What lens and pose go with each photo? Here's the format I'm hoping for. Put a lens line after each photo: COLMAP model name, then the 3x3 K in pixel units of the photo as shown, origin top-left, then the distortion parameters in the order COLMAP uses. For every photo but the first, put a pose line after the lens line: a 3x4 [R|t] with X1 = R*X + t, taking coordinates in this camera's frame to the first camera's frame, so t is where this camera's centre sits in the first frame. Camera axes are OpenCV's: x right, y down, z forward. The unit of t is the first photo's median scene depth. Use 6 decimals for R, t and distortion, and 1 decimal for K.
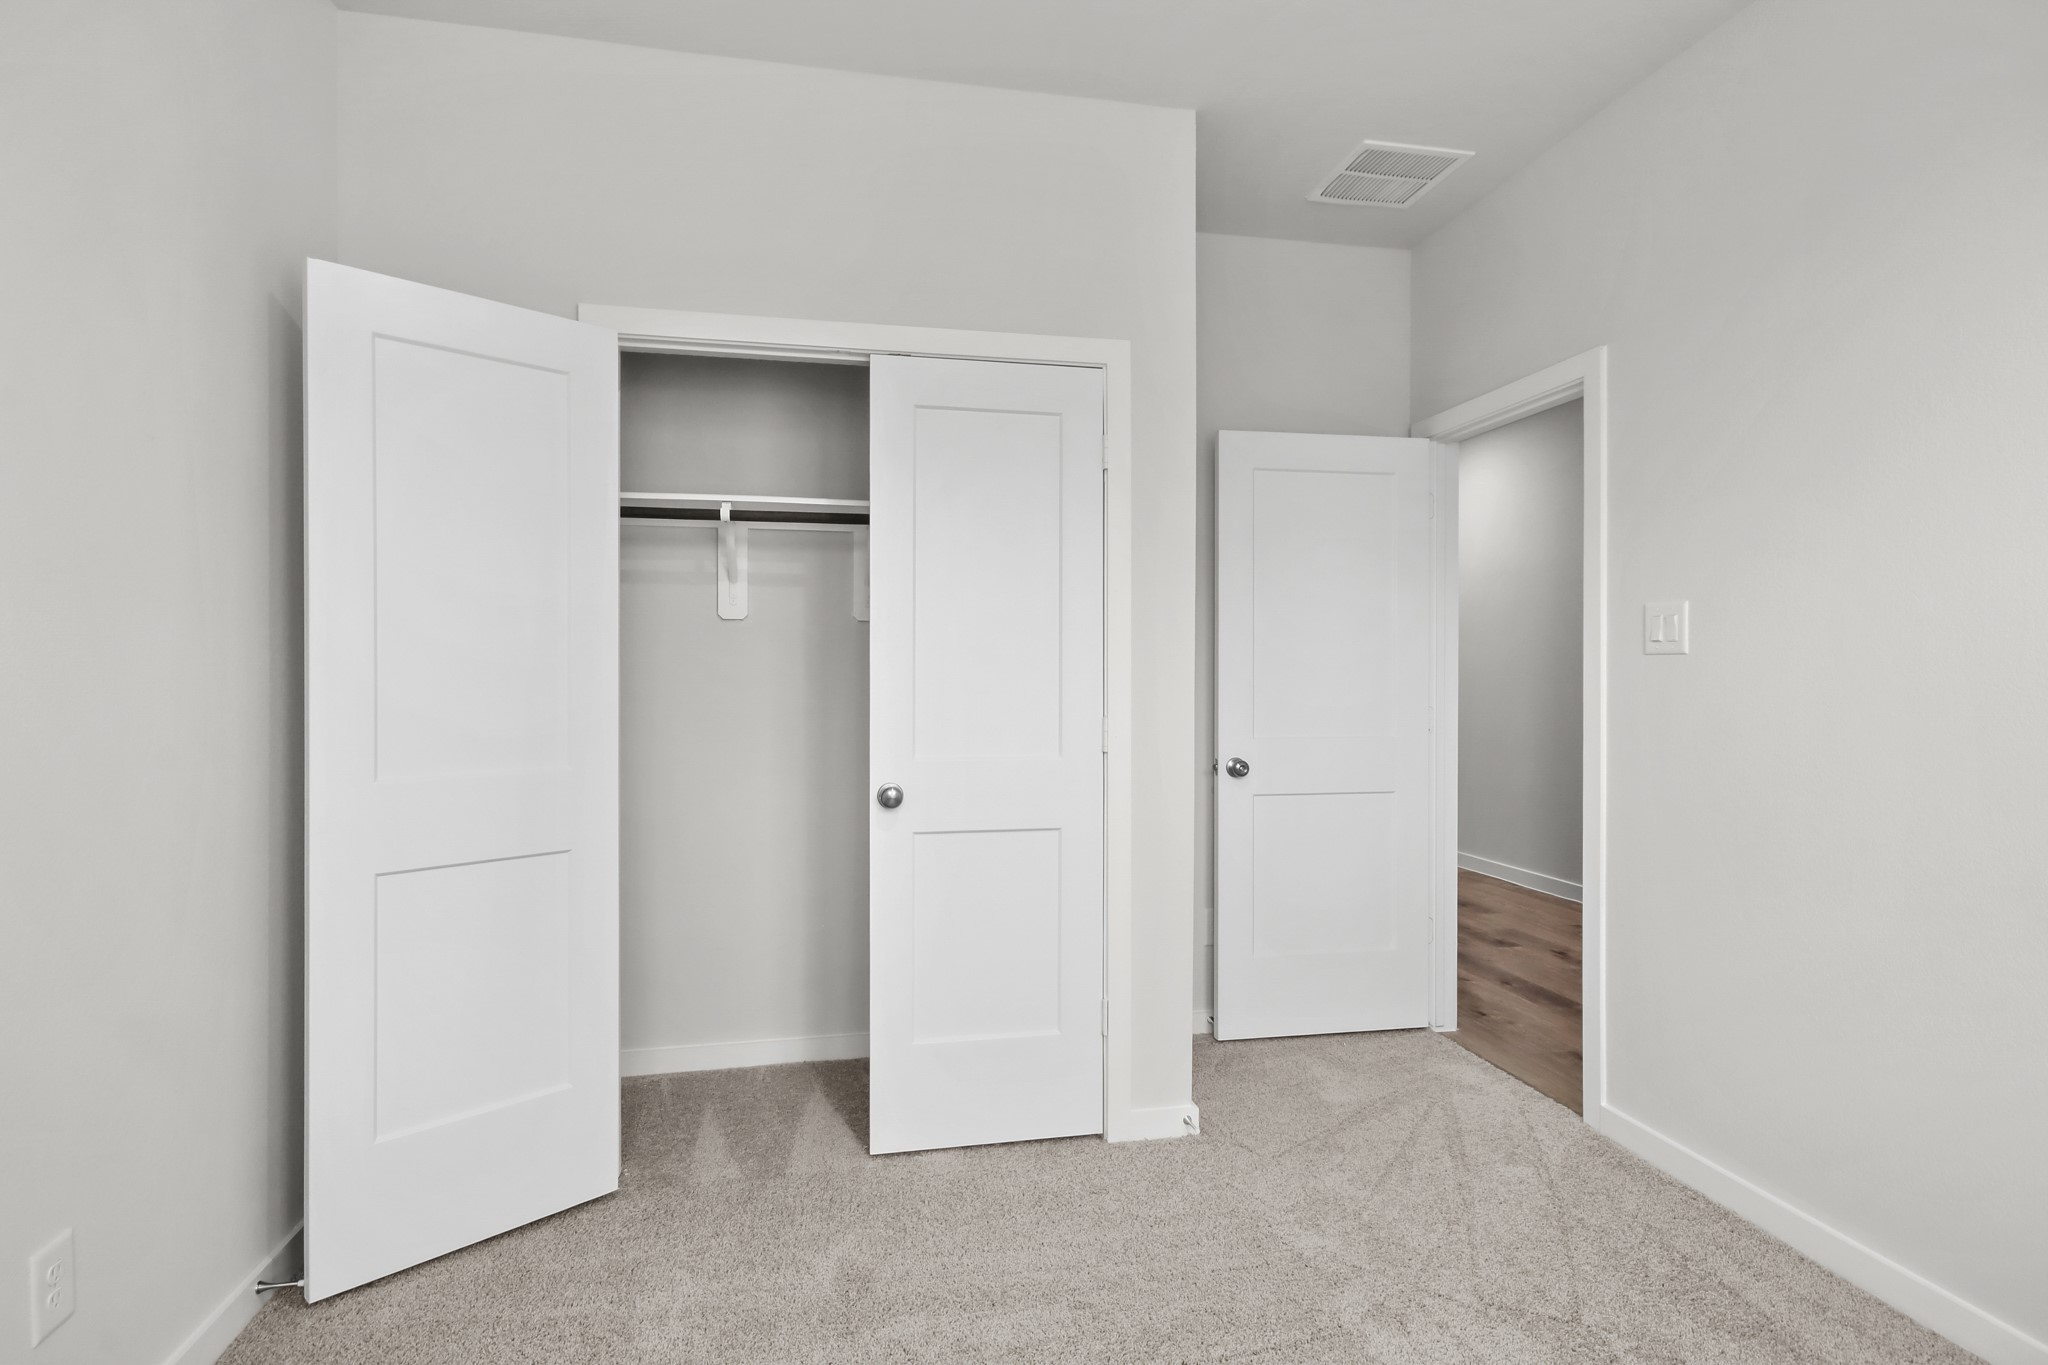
lens RADIAL K [[1051.1, 0, 1029.3], [0, 1051.1, 698.0], [0, 0, 1]] dist [0.000378, -0.002061]
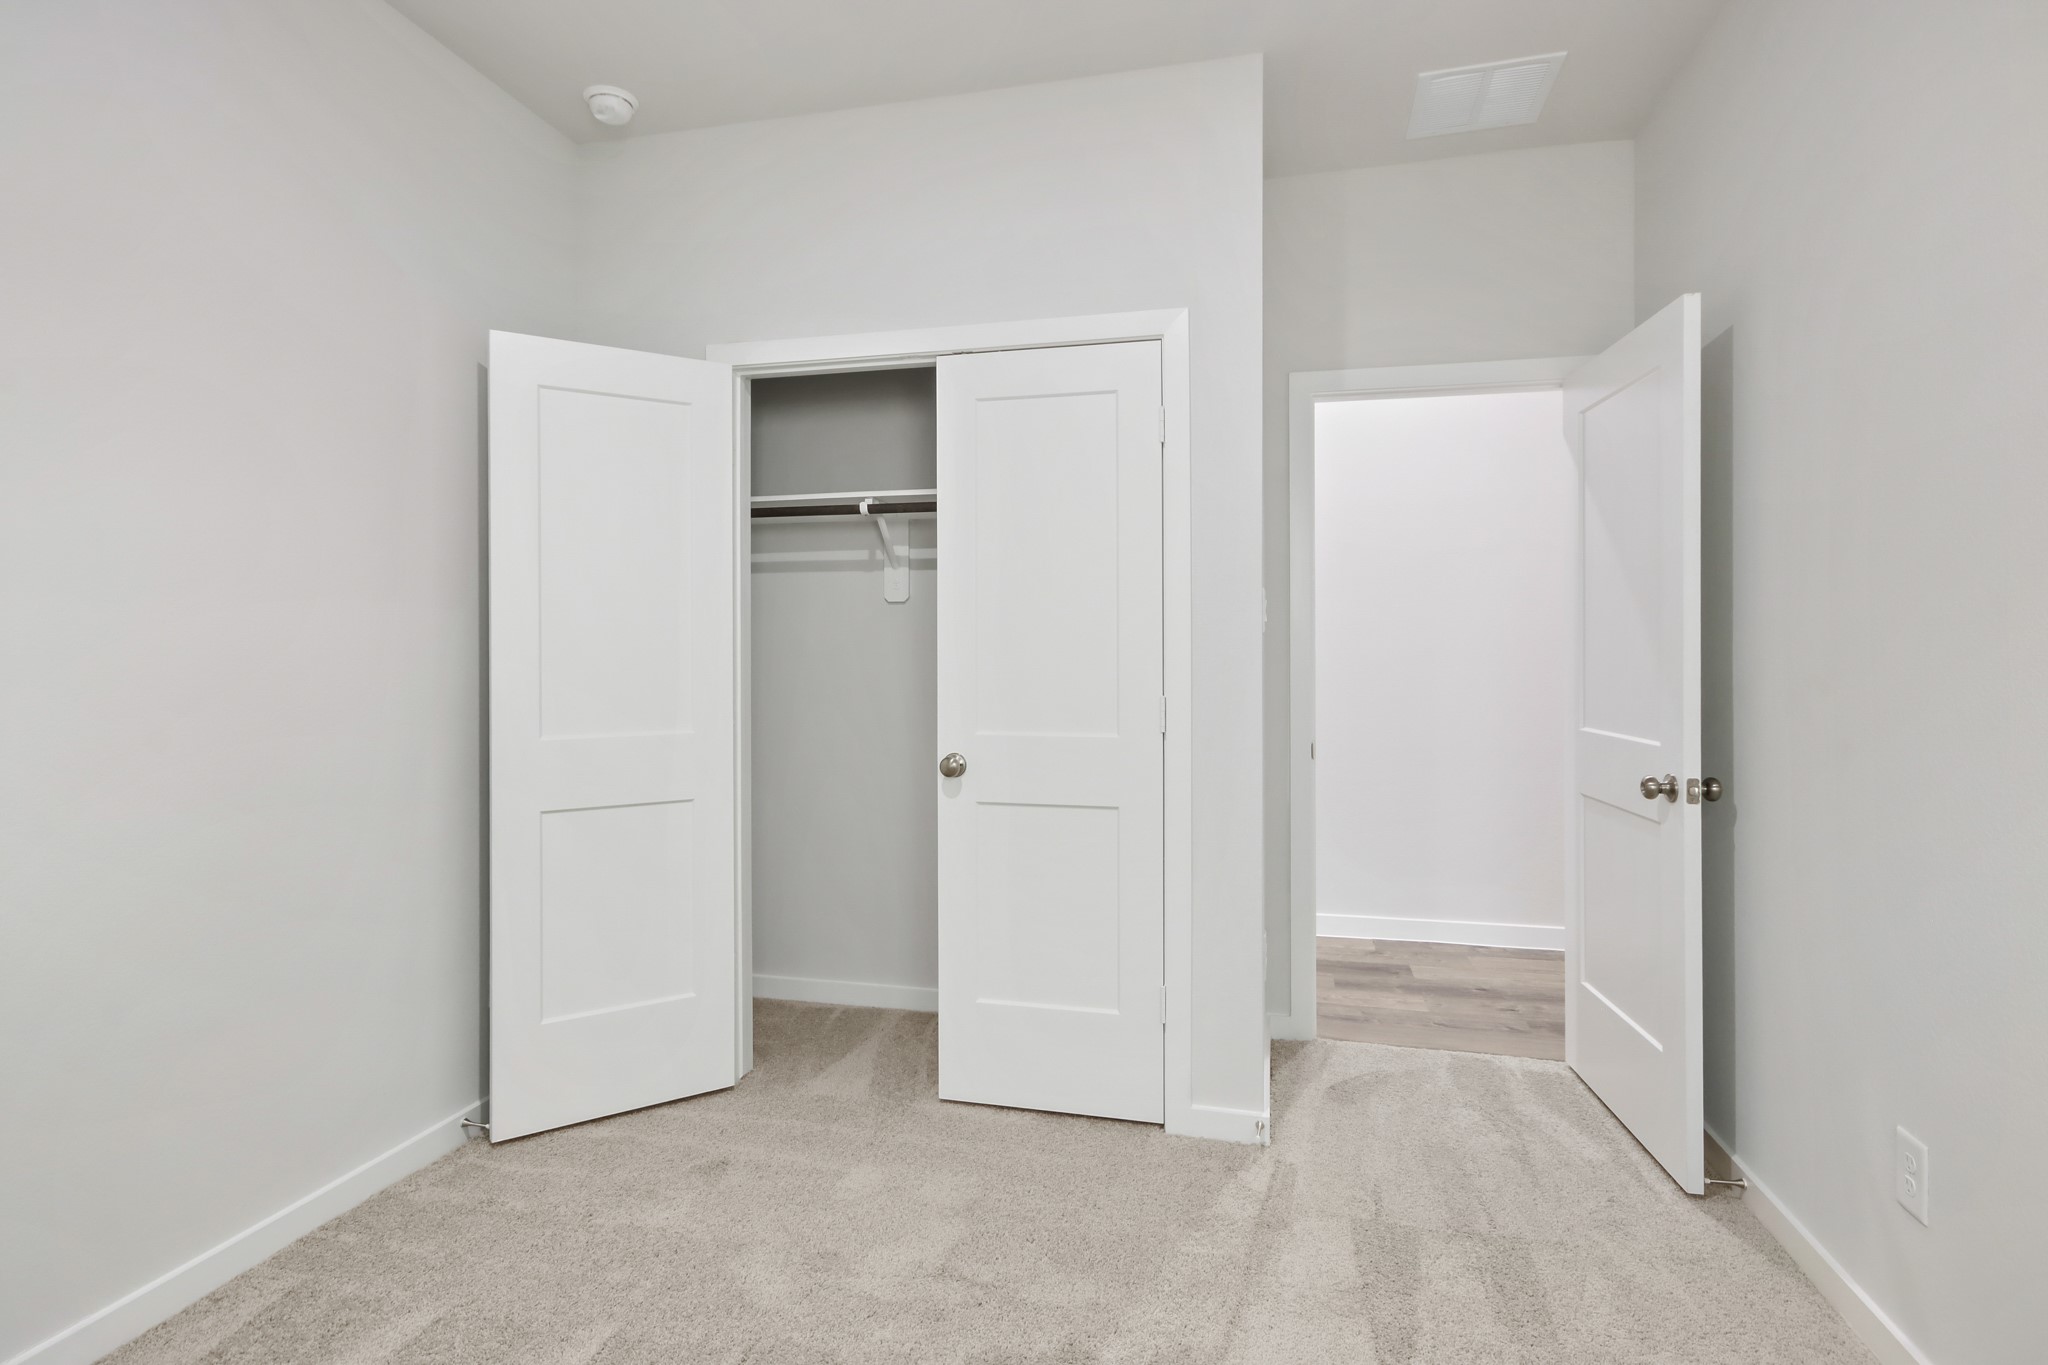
lens RADIAL K [[1051.1, 0, 1034.7], [0, 1051.1, 661.0], [0, 0, 1]] dist [0.000378, -0.002061]
pose [[0.920364, -0.000223, -0.391063, 0.355671], [-0.006365, 0.999859, -0.015550, 0.003357], [0.391011, 0.016801, 0.920232, 0.053557]]
